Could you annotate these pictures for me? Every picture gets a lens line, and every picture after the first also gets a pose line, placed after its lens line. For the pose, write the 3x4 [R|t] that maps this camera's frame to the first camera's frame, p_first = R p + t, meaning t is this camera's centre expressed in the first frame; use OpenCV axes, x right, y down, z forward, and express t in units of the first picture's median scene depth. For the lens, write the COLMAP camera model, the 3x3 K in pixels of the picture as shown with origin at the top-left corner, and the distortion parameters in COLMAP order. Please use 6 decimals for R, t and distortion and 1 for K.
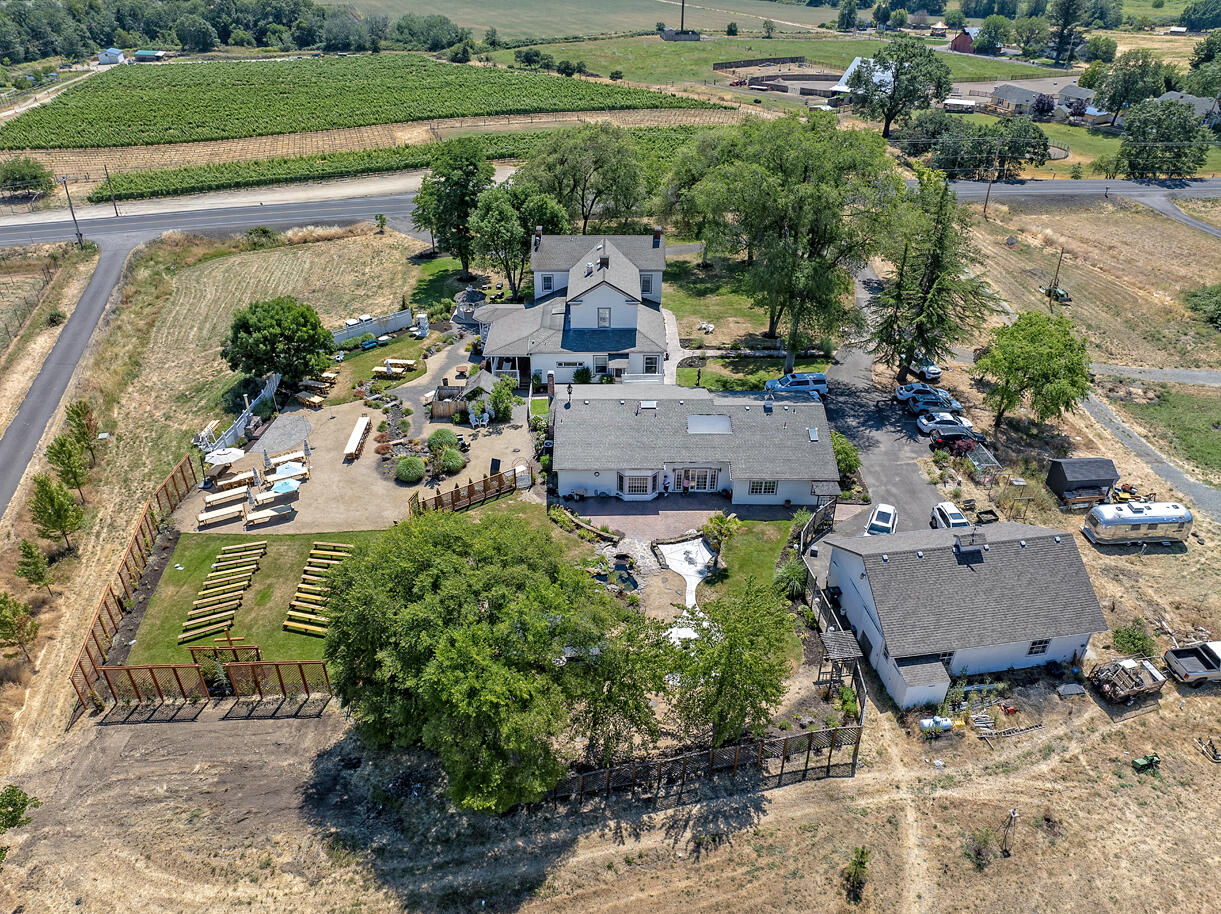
lens RADIAL K [[861.4, 0, 613.4], [0, 861.4, 454.0], [0, 0, 1]] dist [-0.062342, 0.039689]
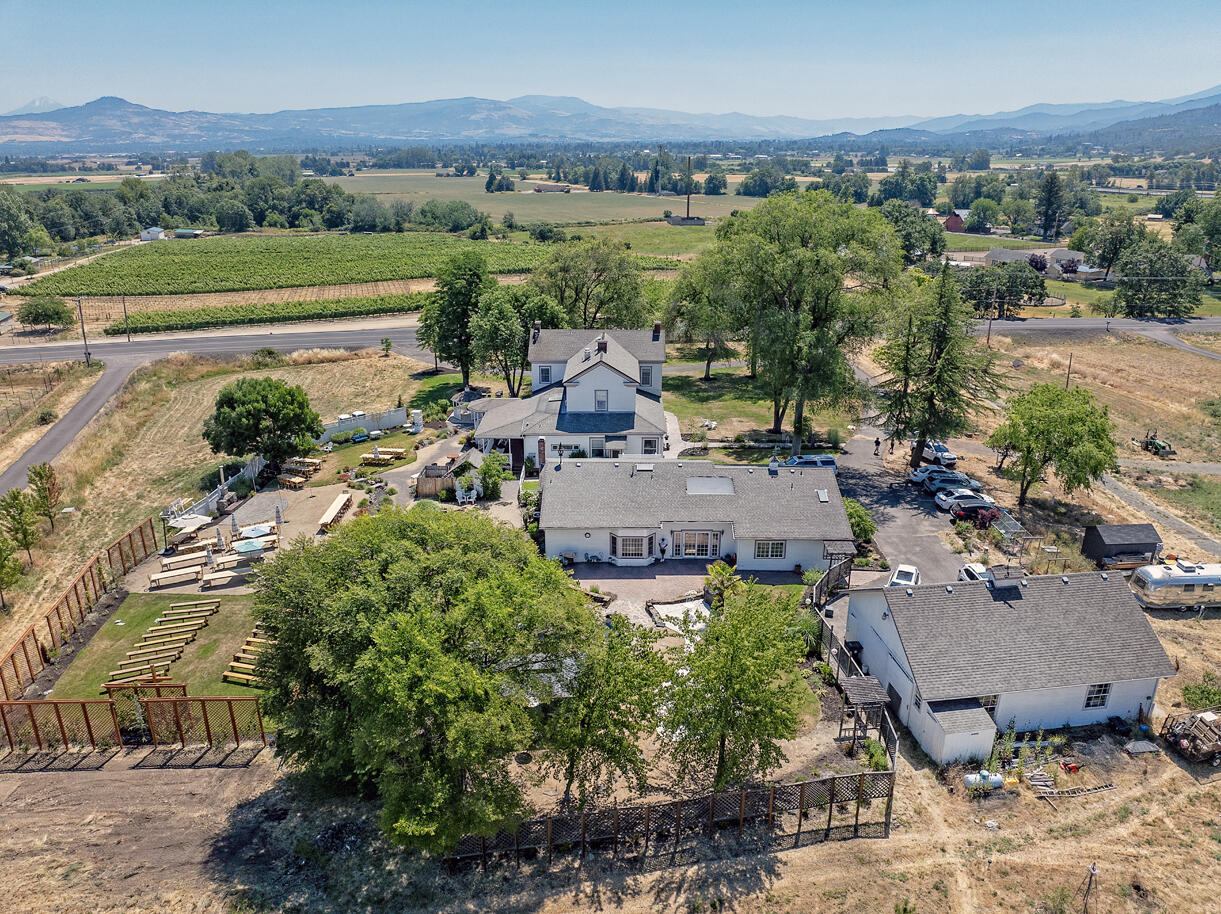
lens RADIAL K [[861.4, 0, 613.4], [0, 861.4, 455.3], [0, 0, 1]] dist [-0.062342, 0.039689]
pose [[0.999891, 0.002495, -0.014572, 0.021126], [-0.005542, 0.977040, -0.212982, 0.133491], [0.013706, 0.213040, 0.976947, 0.086460]]
